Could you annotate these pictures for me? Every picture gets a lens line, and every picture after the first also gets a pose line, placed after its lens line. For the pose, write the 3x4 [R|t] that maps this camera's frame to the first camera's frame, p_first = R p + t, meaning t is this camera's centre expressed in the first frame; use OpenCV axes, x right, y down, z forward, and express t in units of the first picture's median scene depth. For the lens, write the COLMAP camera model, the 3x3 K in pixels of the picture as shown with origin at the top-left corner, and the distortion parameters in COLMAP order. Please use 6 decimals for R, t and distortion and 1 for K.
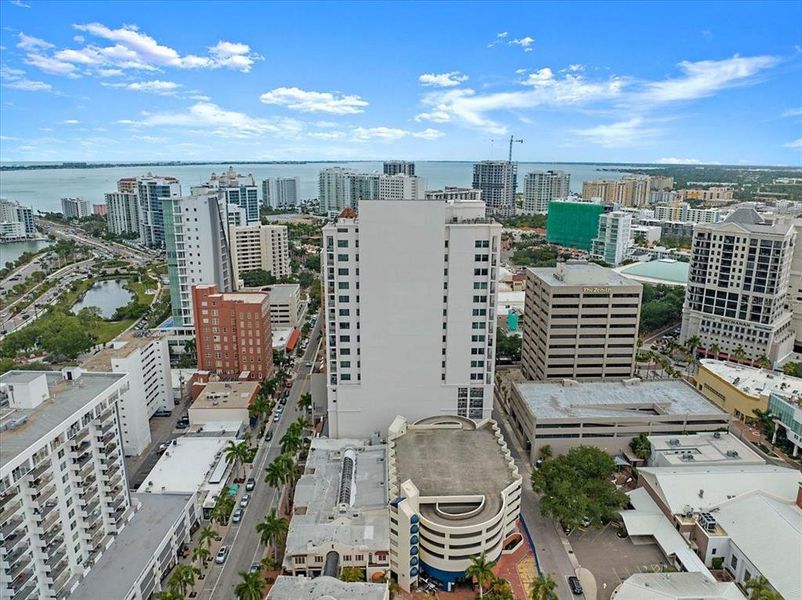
lens RADIAL K [[572.7, 0, 394.4], [0, 572.7, 299.0], [0, 0, 1]] dist [-0.016695, -0.011852]
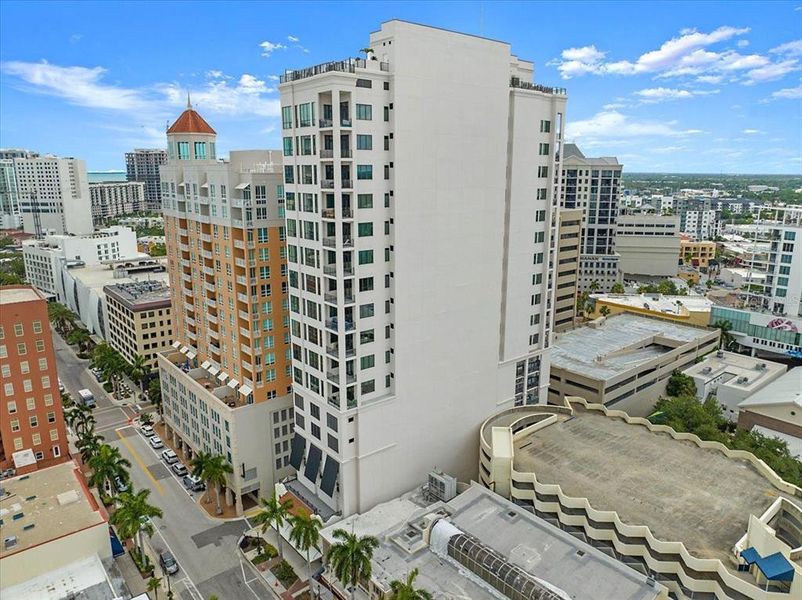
lens RADIAL K [[572.7, 0, 404.0], [0, 572.7, 302.2], [0, 0, 1]] dist [-0.016695, -0.011852]
pose [[0.786584, -0.142401, 0.600839, -0.260373], [0.150608, 0.987902, 0.036969, 0.034691], [-0.598835, 0.061412, 0.798515, 0.413947]]
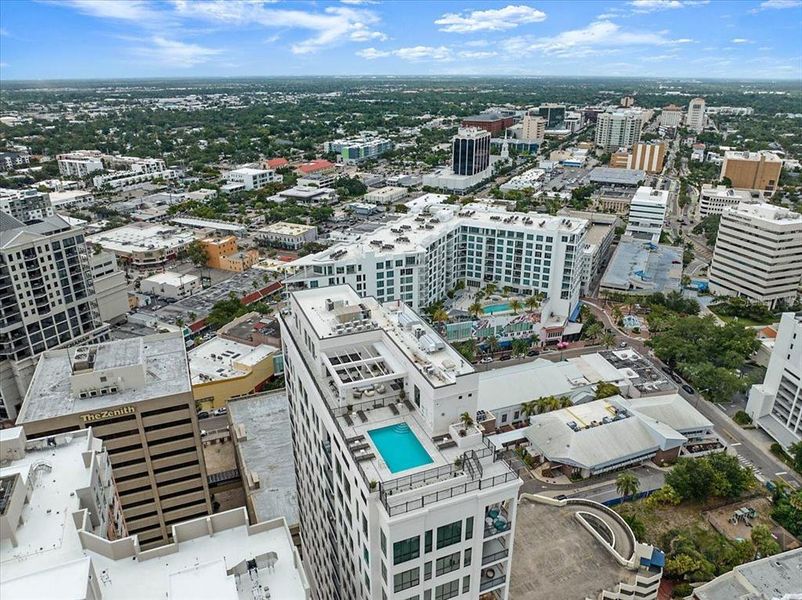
lens RADIAL K [[572.7, 0, 401.2], [0, 572.7, 304.6], [0, 0, 1]] dist [-0.016695, -0.011852]
pose [[-0.357590, -0.367654, 0.858464, -0.254497], [0.220445, 0.860037, 0.460153, -0.287449], [-0.907487, 0.353790, -0.226494, 0.765029]]
